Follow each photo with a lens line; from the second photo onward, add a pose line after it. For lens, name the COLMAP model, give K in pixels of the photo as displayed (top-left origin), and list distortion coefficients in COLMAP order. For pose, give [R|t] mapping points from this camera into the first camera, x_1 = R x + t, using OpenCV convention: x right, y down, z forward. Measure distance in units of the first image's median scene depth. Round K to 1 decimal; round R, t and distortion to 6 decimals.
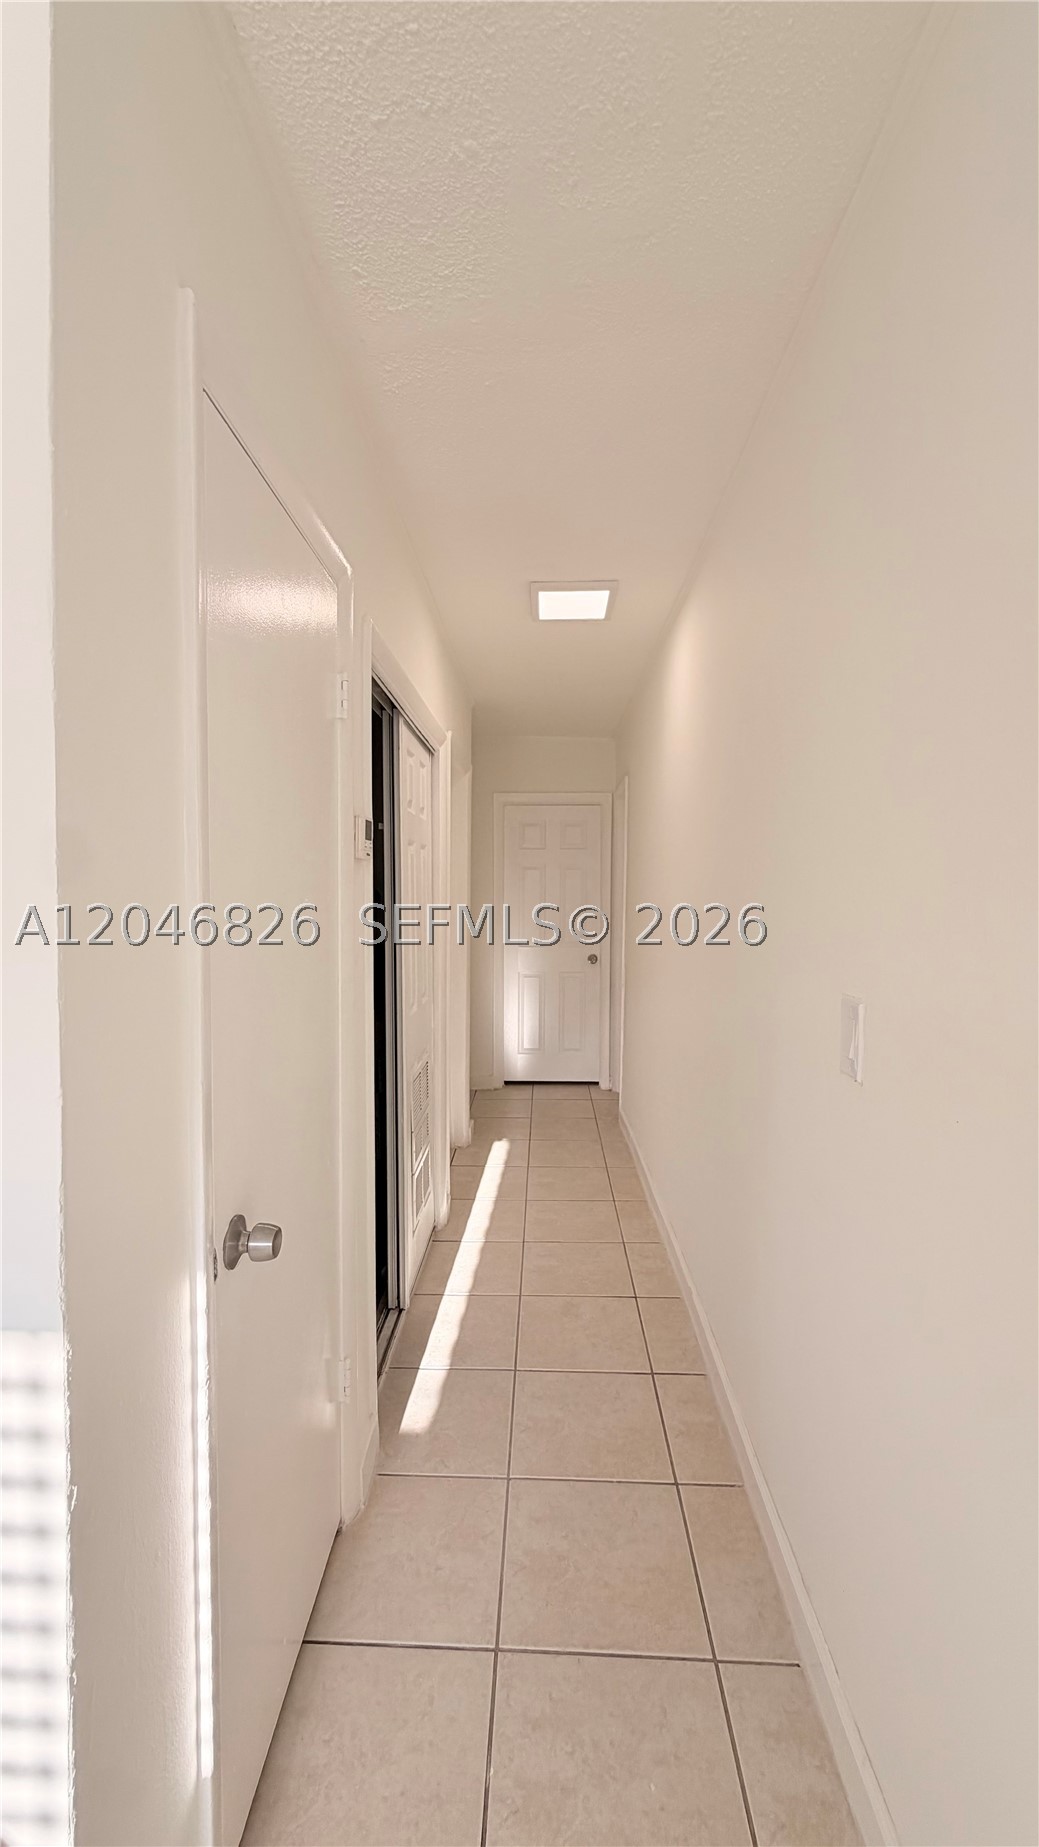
lens RADIAL K [[732.9, 0, 516.6], [0, 732.9, 922.8], [0, 0, 1]] dist [0.002137, 0.000239]
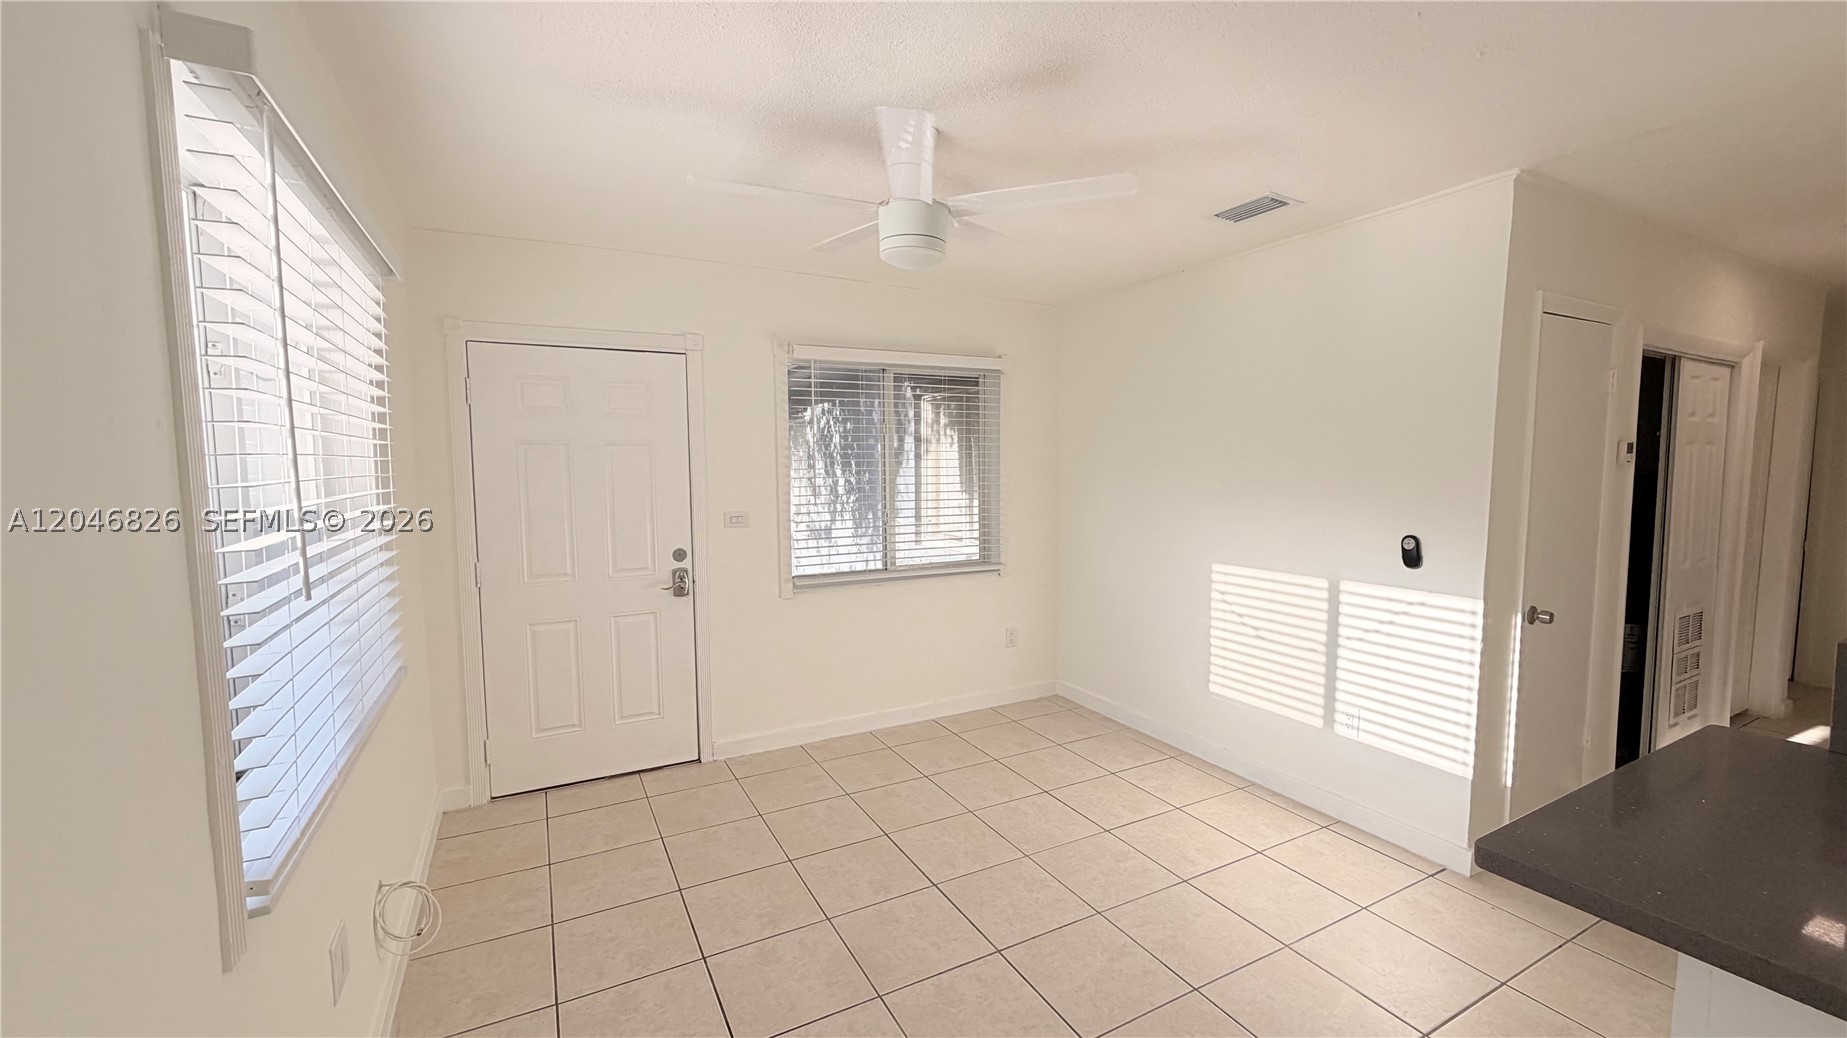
lens RADIAL K [[732.9, 0, 911.8], [0, 732.9, 522.0], [0, 0, 1]] dist [0.002137, 0.000239]
pose [[0.506120, 0.062436, -0.860200, 0.772127], [-0.029726, 0.998046, 0.054952, 0.010349], [0.861951, -0.002242, 0.506987, -2.364958]]
